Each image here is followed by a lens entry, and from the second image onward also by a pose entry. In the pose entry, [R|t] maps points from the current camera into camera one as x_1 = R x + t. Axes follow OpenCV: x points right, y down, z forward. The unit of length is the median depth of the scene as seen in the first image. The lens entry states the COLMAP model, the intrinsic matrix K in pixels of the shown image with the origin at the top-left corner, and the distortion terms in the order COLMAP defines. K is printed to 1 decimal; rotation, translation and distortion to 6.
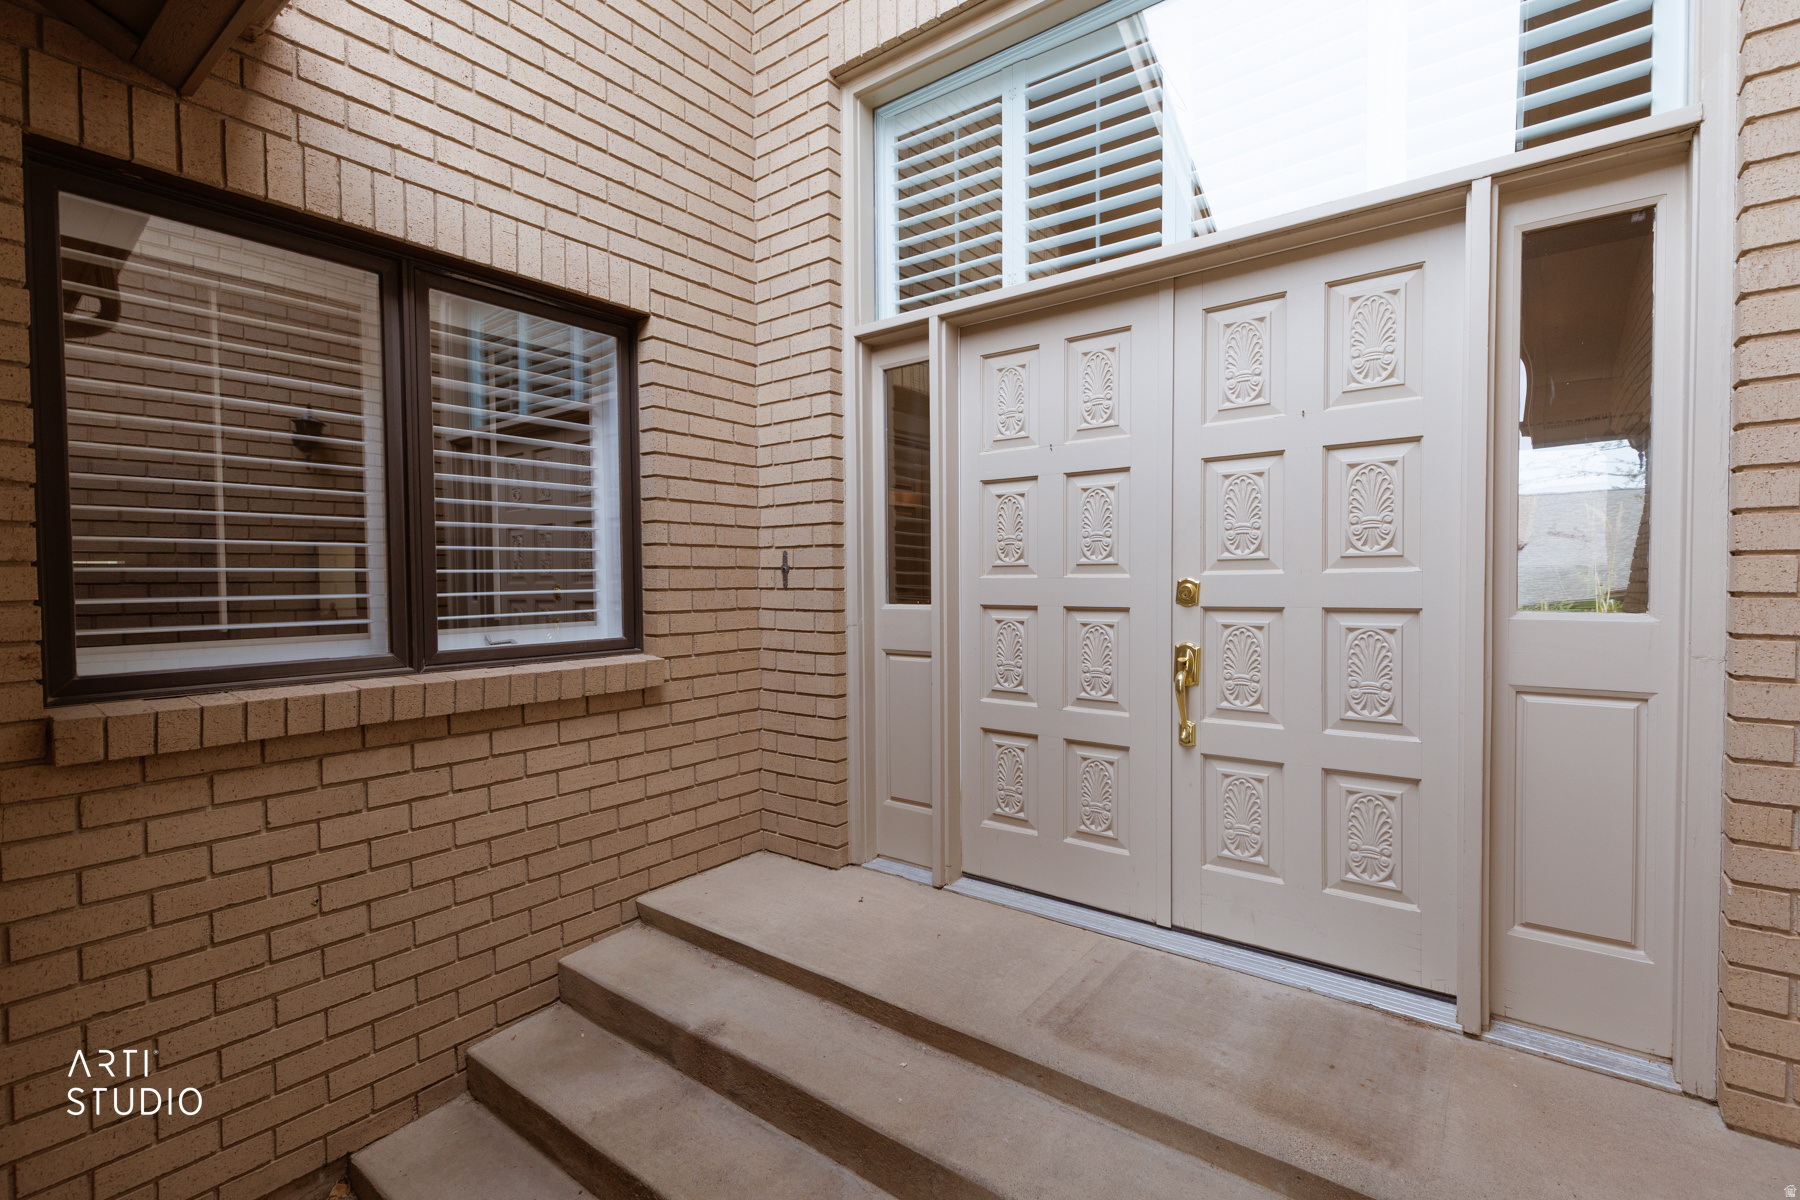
lens RADIAL K [[816.3, 0, 890.0], [0, 816.3, 595.7], [0, 0, 1]] dist [0.005023, -0.000901]
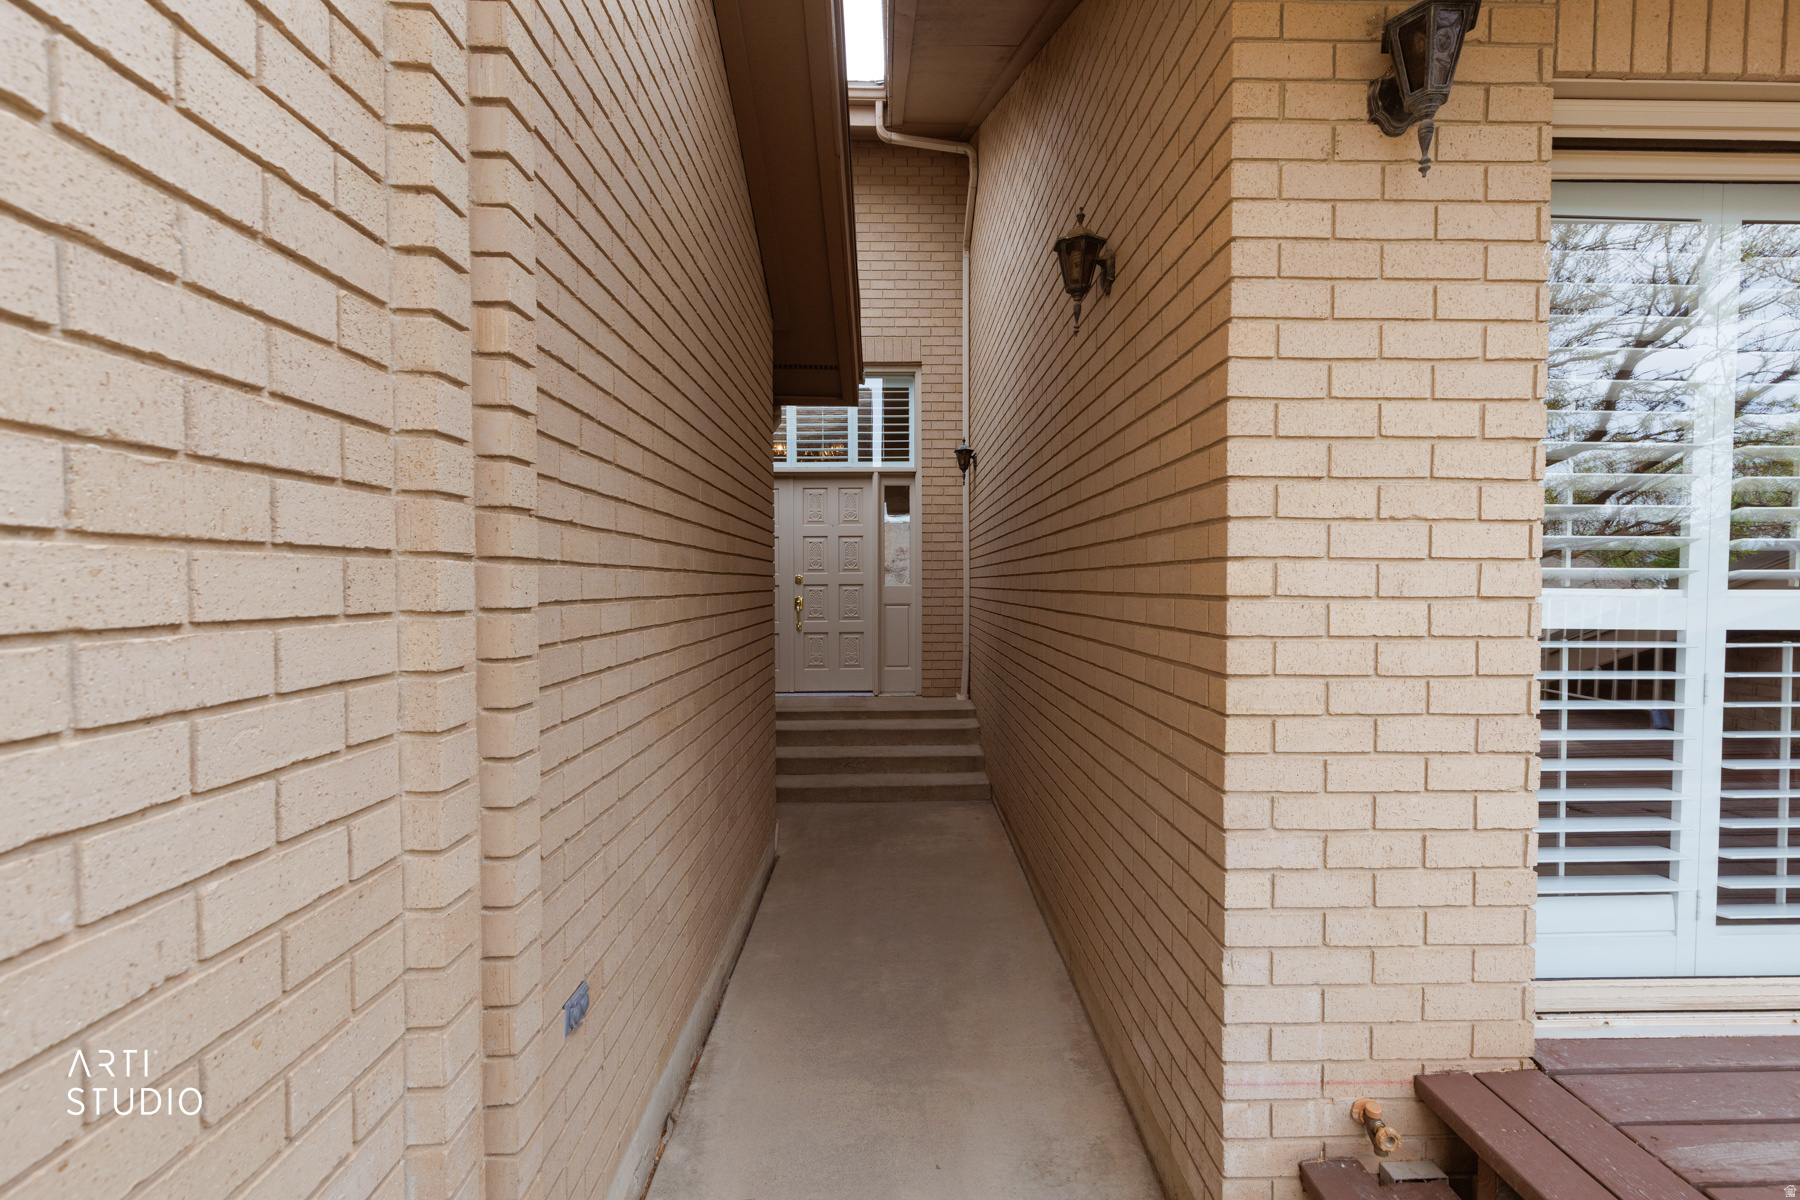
lens RADIAL K [[816.3, 0, 904.3], [0, 816.3, 600.7], [0, 0, 1]] dist [0.005023, -0.000901]
pose [[0.782694, -0.011153, 0.622307, -1.511522], [0.012749, 0.999917, 0.001886, 0.090581], [-0.622276, 0.006457, 0.782771, -2.006458]]
